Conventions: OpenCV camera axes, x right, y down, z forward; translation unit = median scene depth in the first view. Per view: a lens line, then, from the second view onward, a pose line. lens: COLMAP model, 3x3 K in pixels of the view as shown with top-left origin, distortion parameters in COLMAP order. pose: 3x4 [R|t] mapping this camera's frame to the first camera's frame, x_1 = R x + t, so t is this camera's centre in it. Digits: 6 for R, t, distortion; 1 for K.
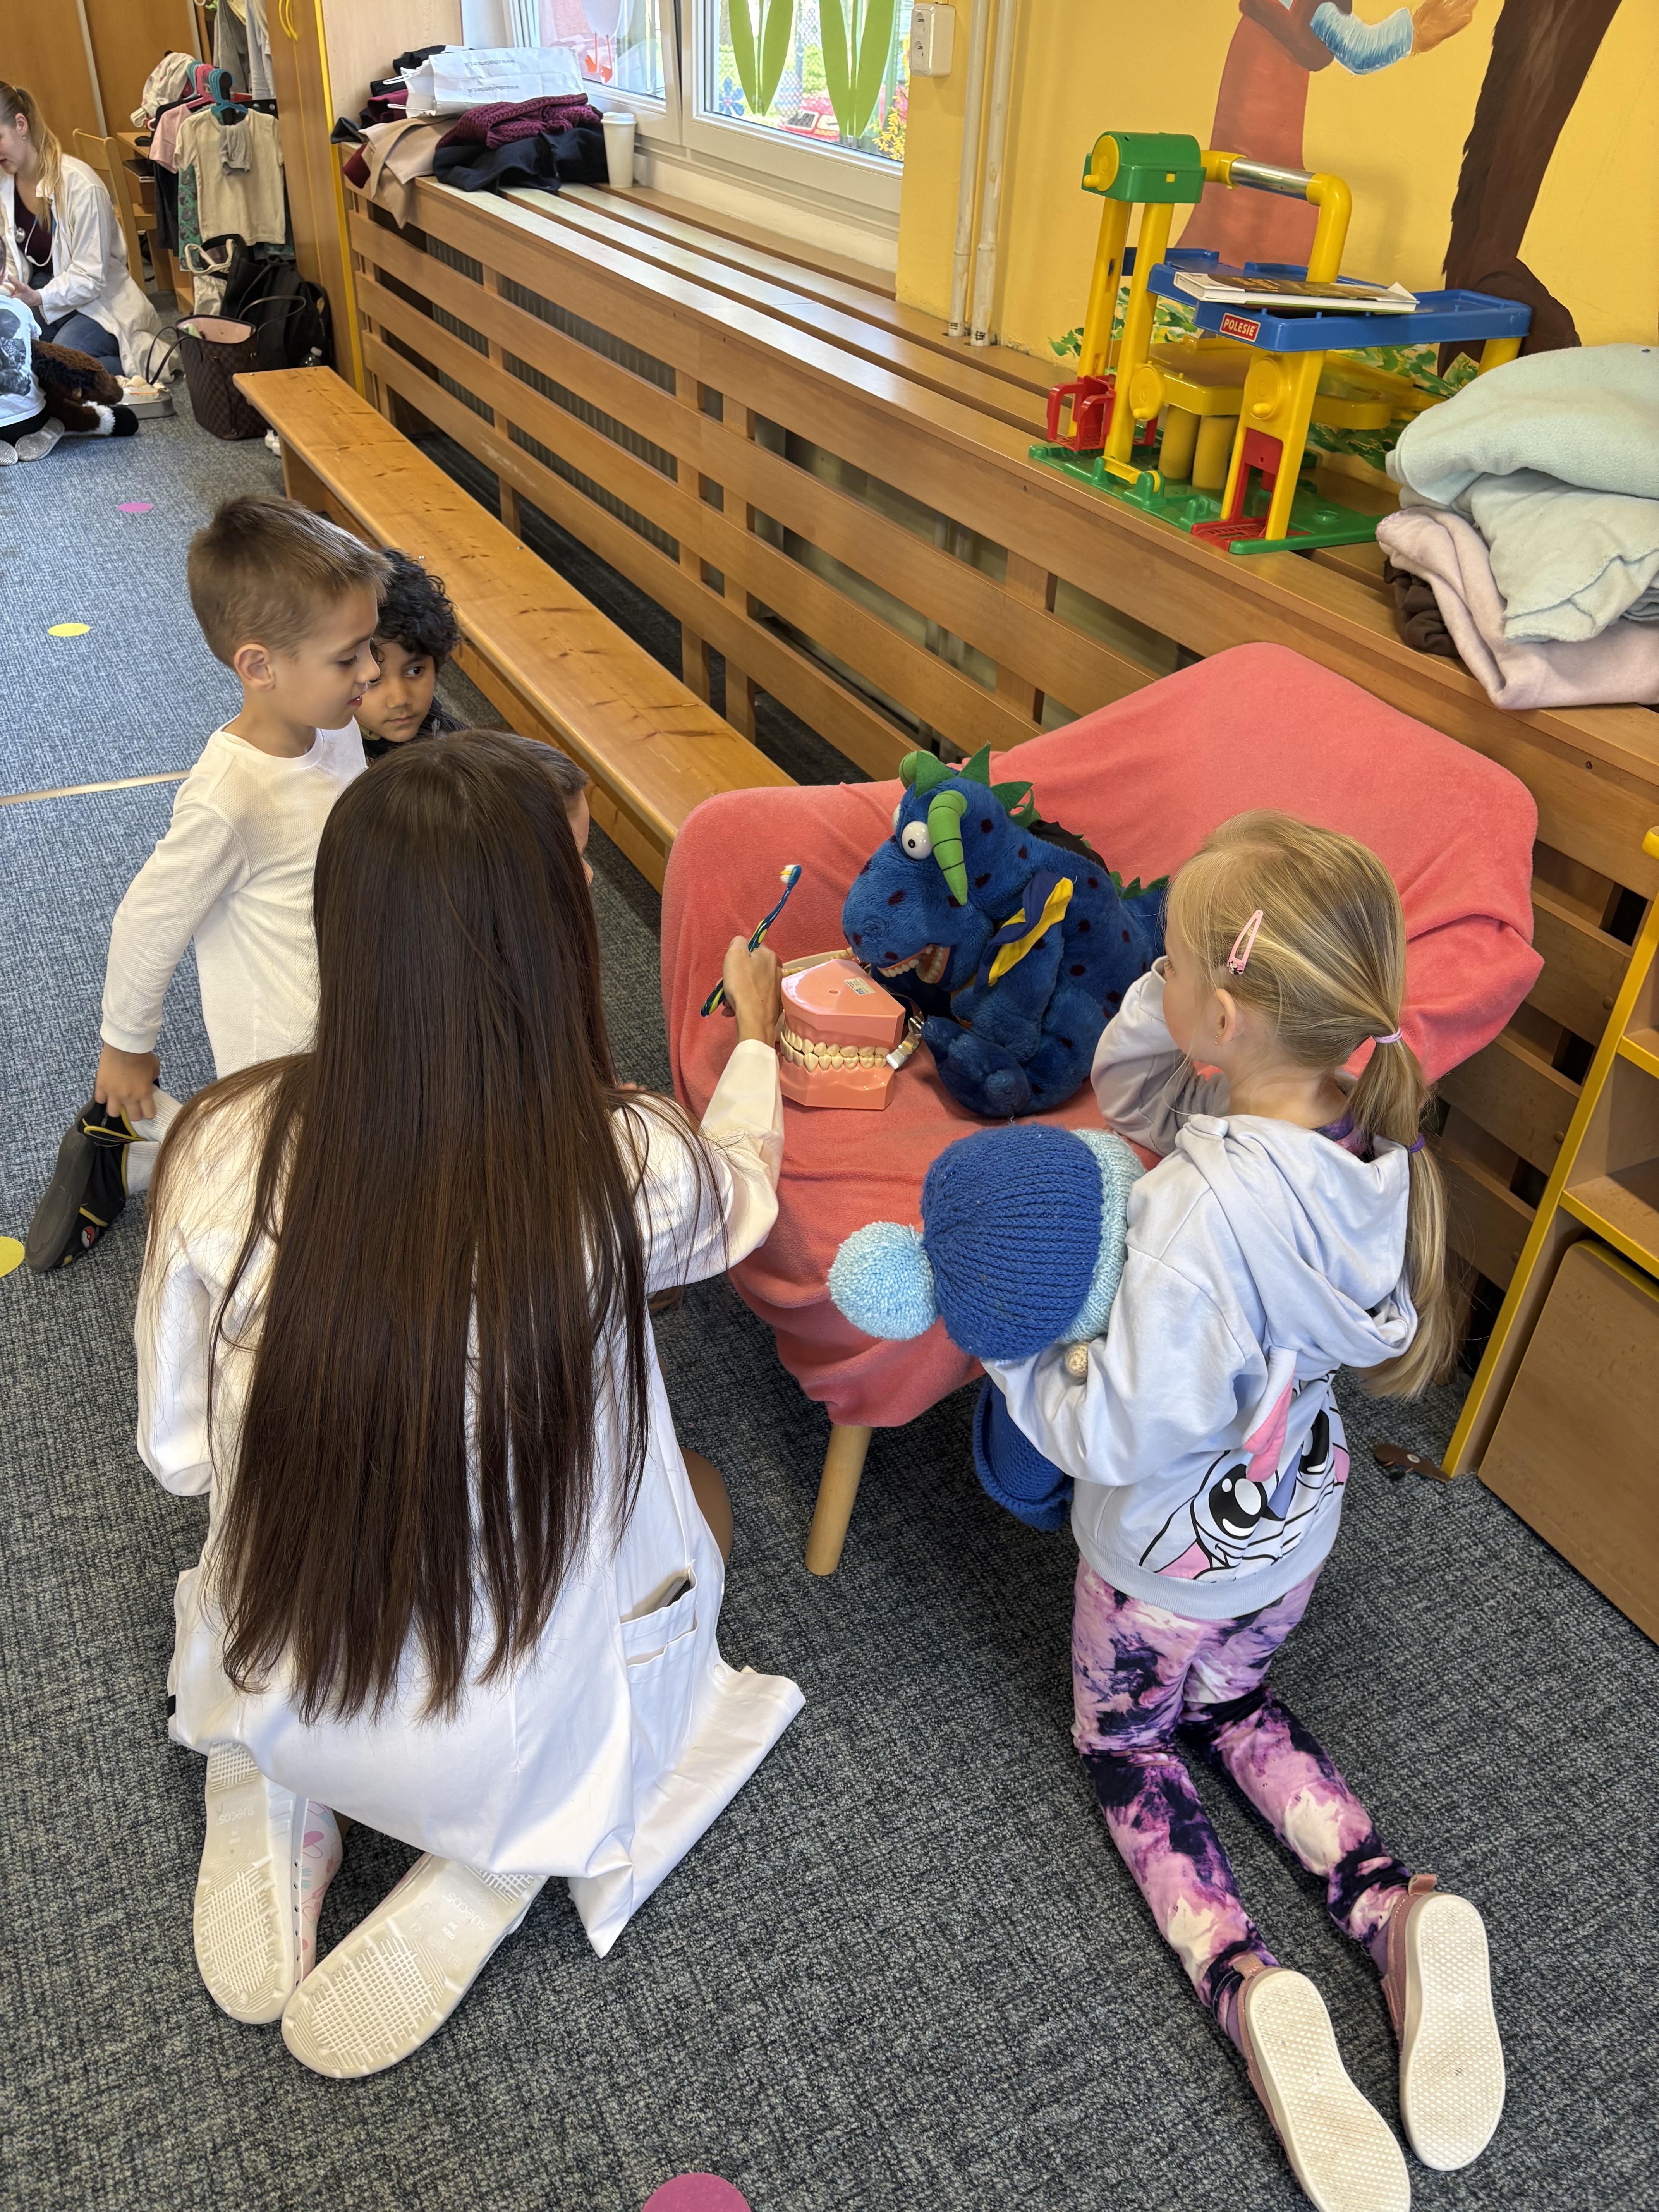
lens RADIAL K [[1658.4, 0, 828.4], [0, 1658.4, 1112.7], [0, 0, 1]] dist [0.057267, -0.063323]
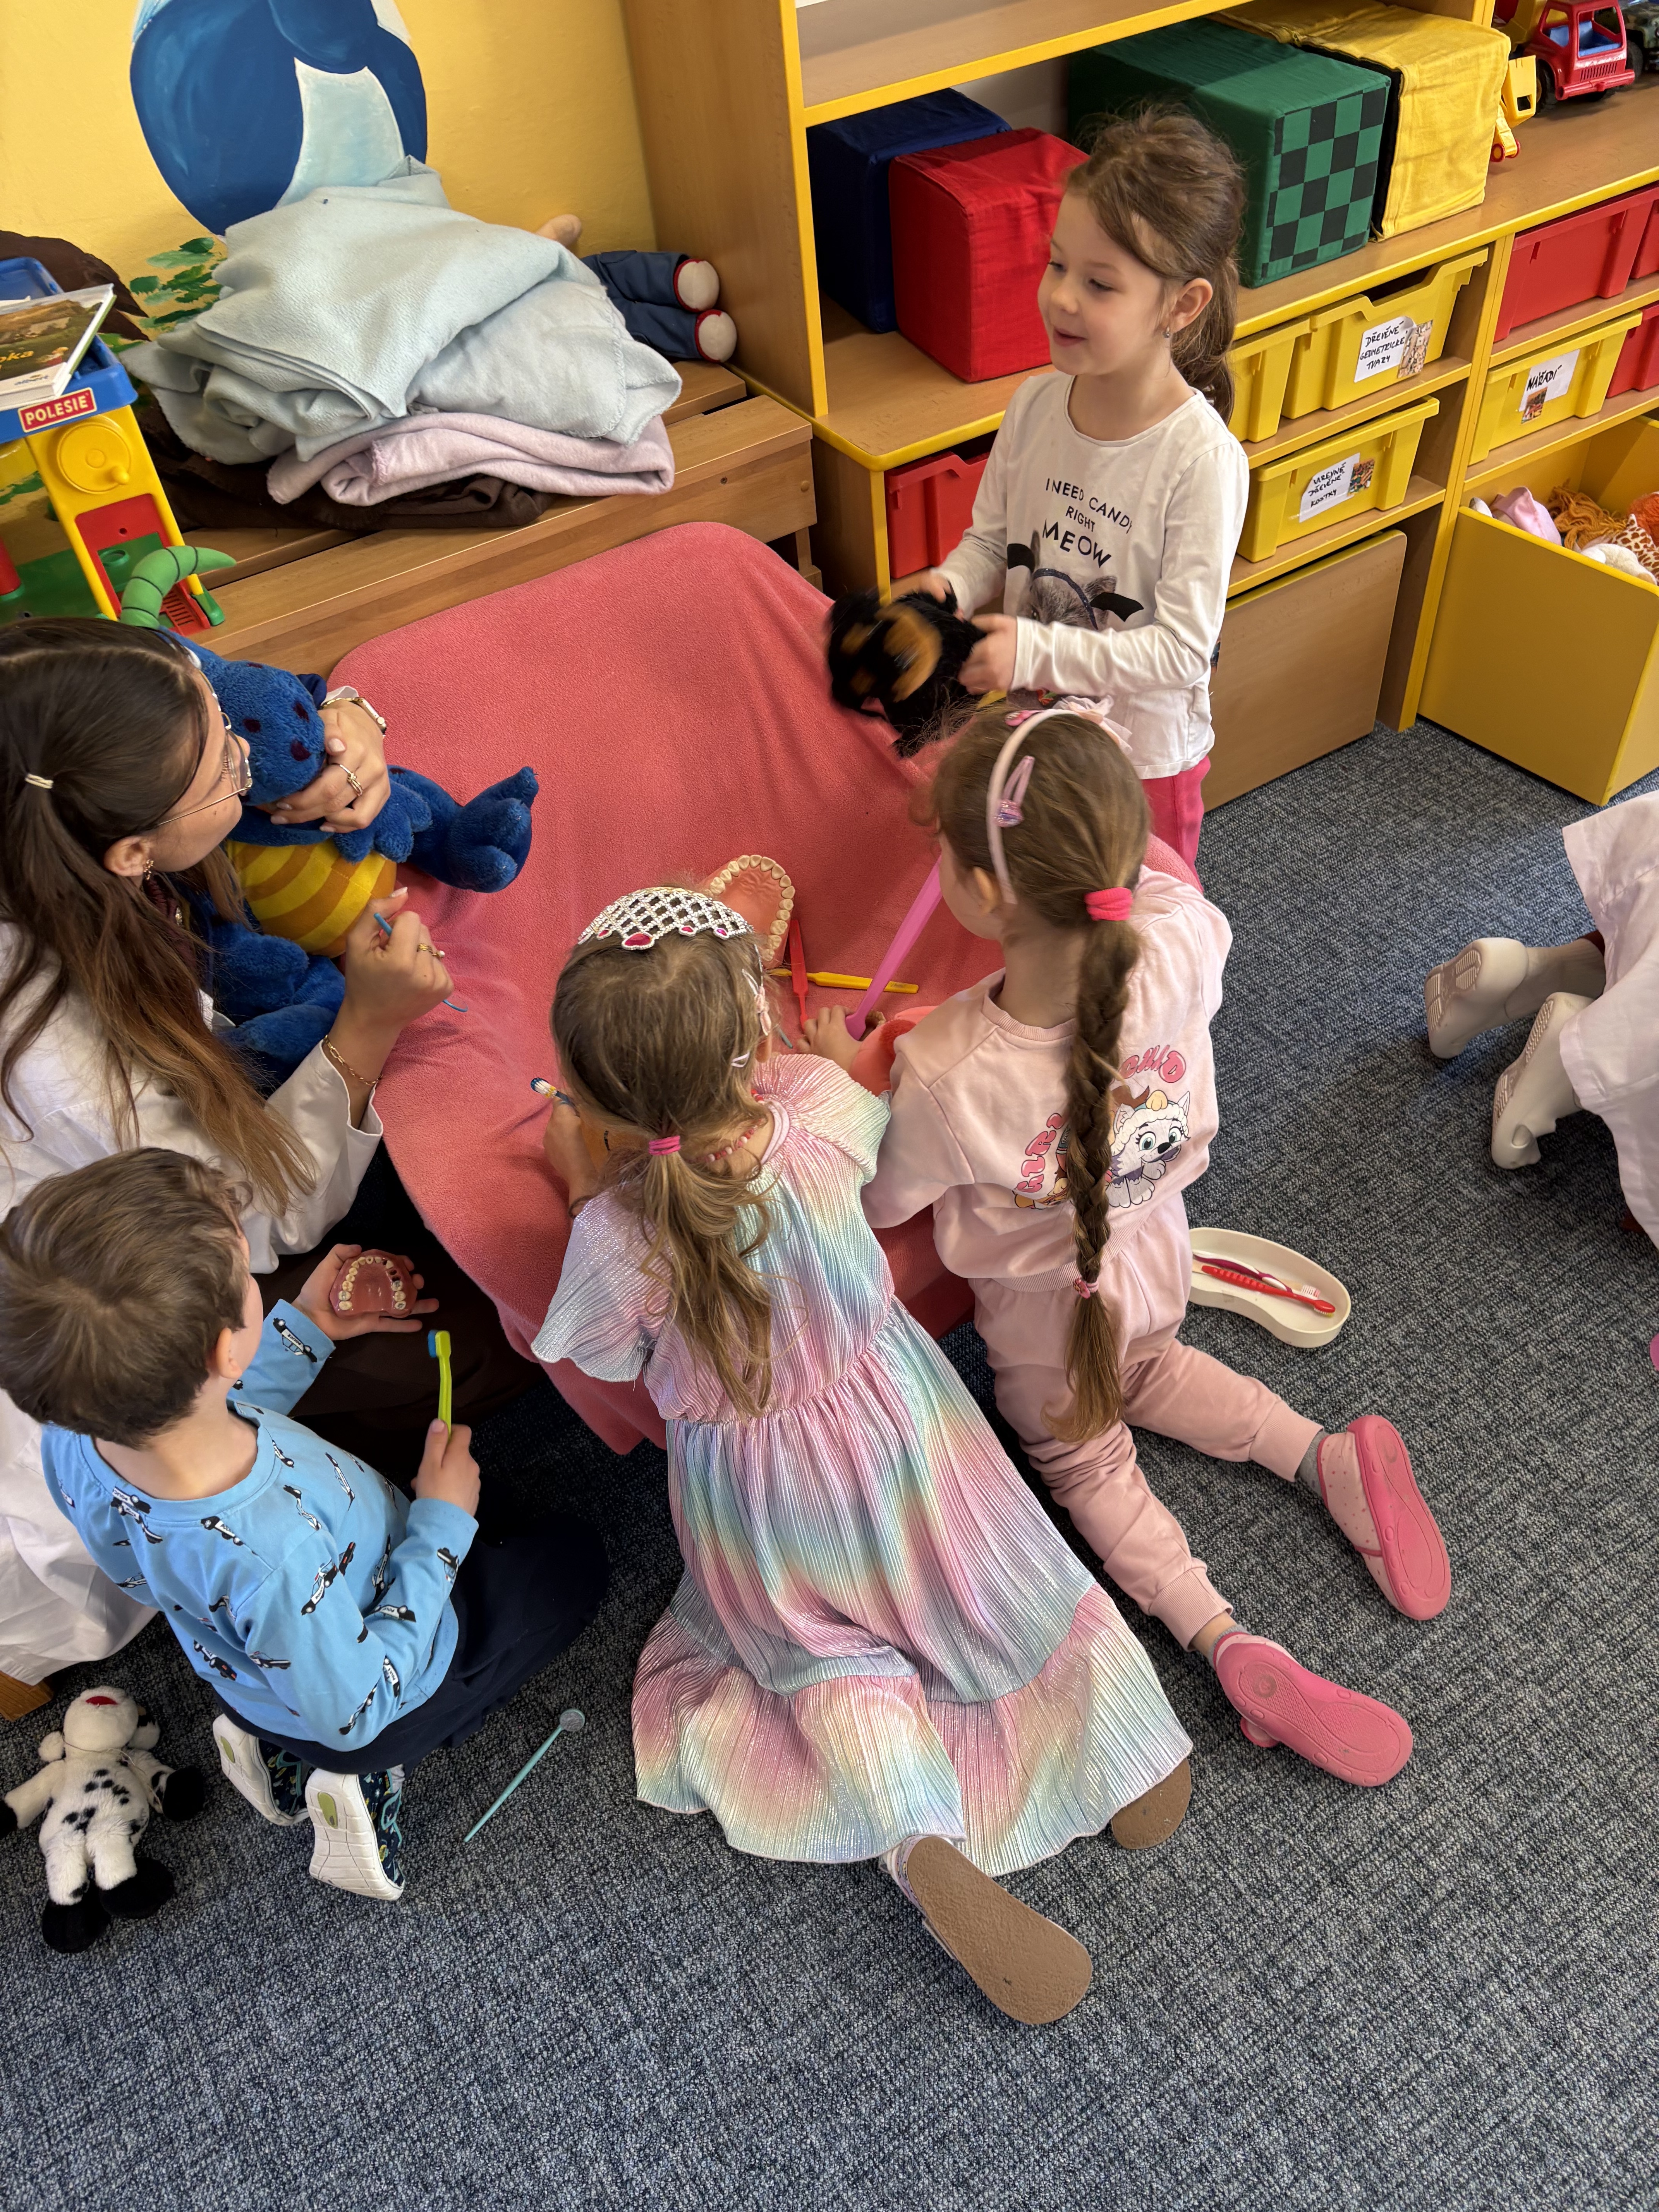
lens RADIAL K [[1658.4, 0, 838.2], [0, 1658.4, 1112.5], [0, 0, 1]] dist [0.057267, -0.063323]
pose [[-0.100220, -0.738239, 0.667052, -0.628253], [0.646133, 0.461534, 0.607864, -0.627620], [-0.756616, 0.491924, 0.430746, 0.615967]]
